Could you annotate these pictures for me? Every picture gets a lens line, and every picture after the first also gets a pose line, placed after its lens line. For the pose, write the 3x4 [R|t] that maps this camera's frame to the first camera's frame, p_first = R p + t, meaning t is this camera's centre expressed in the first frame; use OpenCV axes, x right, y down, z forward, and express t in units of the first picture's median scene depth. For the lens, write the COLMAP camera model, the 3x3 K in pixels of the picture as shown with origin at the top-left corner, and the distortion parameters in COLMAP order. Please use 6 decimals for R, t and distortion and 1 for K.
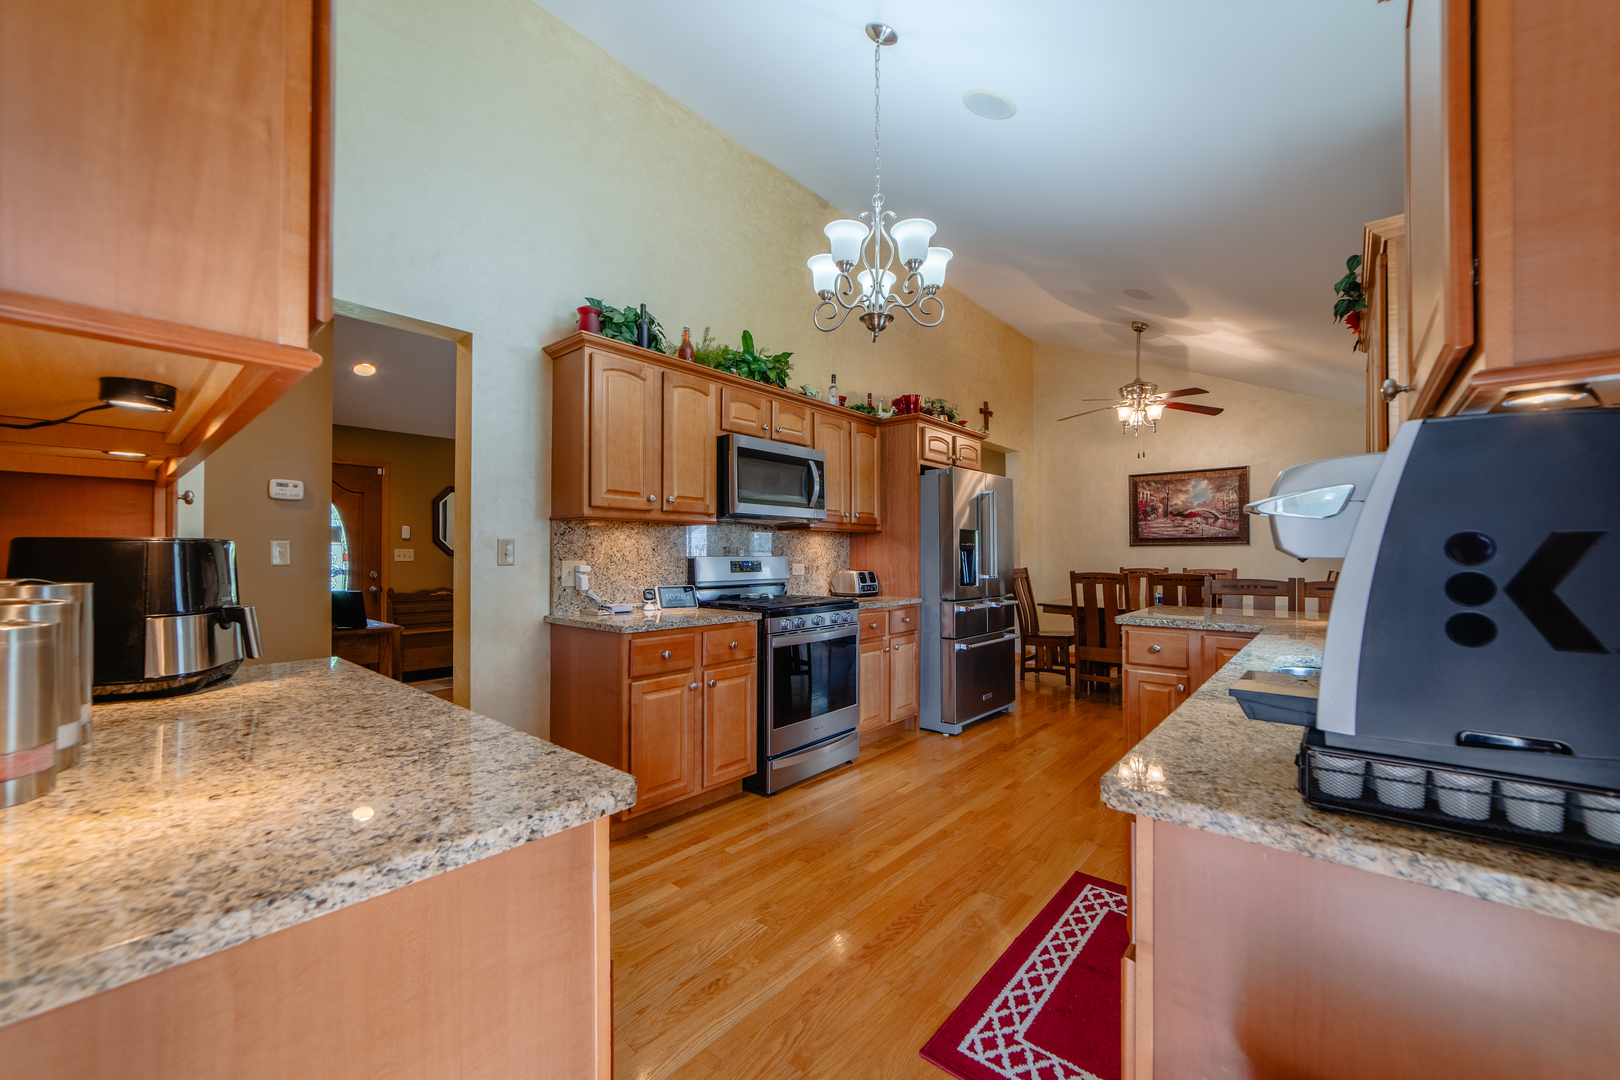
lens RADIAL K [[628.6, 0, 809.1], [0, 628.6, 549.4], [0, 0, 1]] dist [-0.001834, -0.000052]
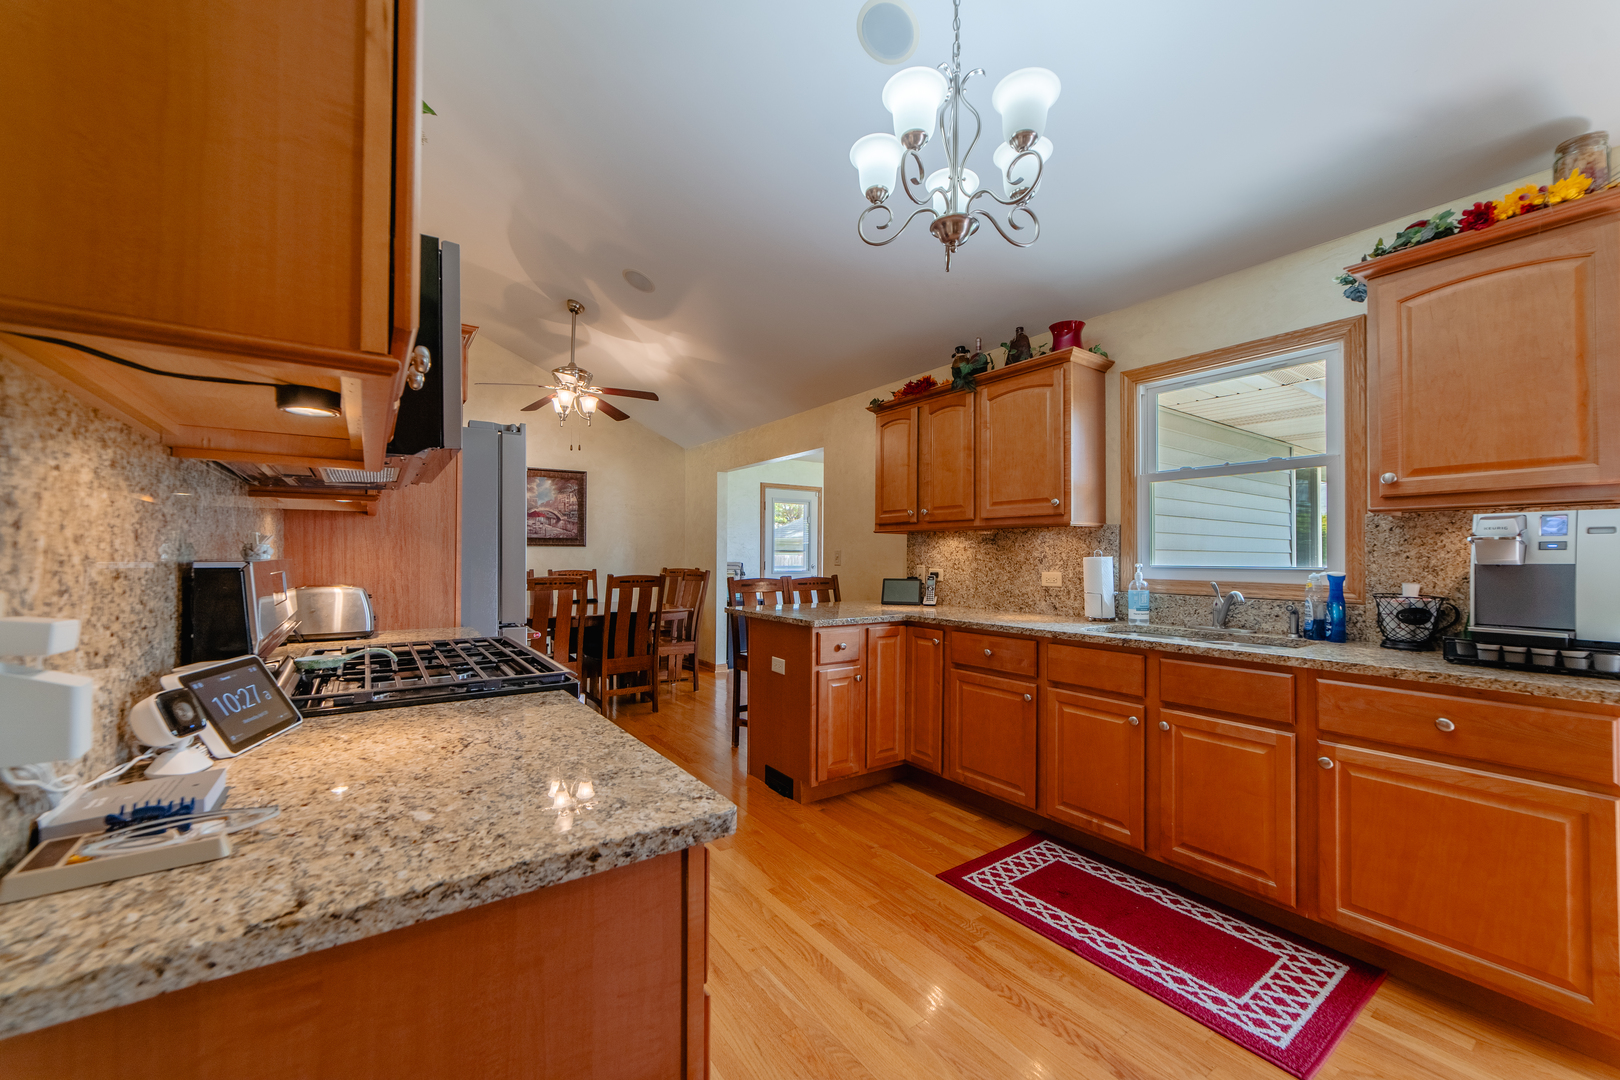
lens RADIAL K [[633.4, 0, 810.0], [0, 633.4, 540.0], [0, 0, 1]] dist [0.002821, 0.000356]
pose [[0.237899, 0.032978, 0.970730, -0.625037], [-0.019198, 0.999388, -0.029246, 0.013719], [-0.971100, -0.011679, 0.238386, 0.972296]]
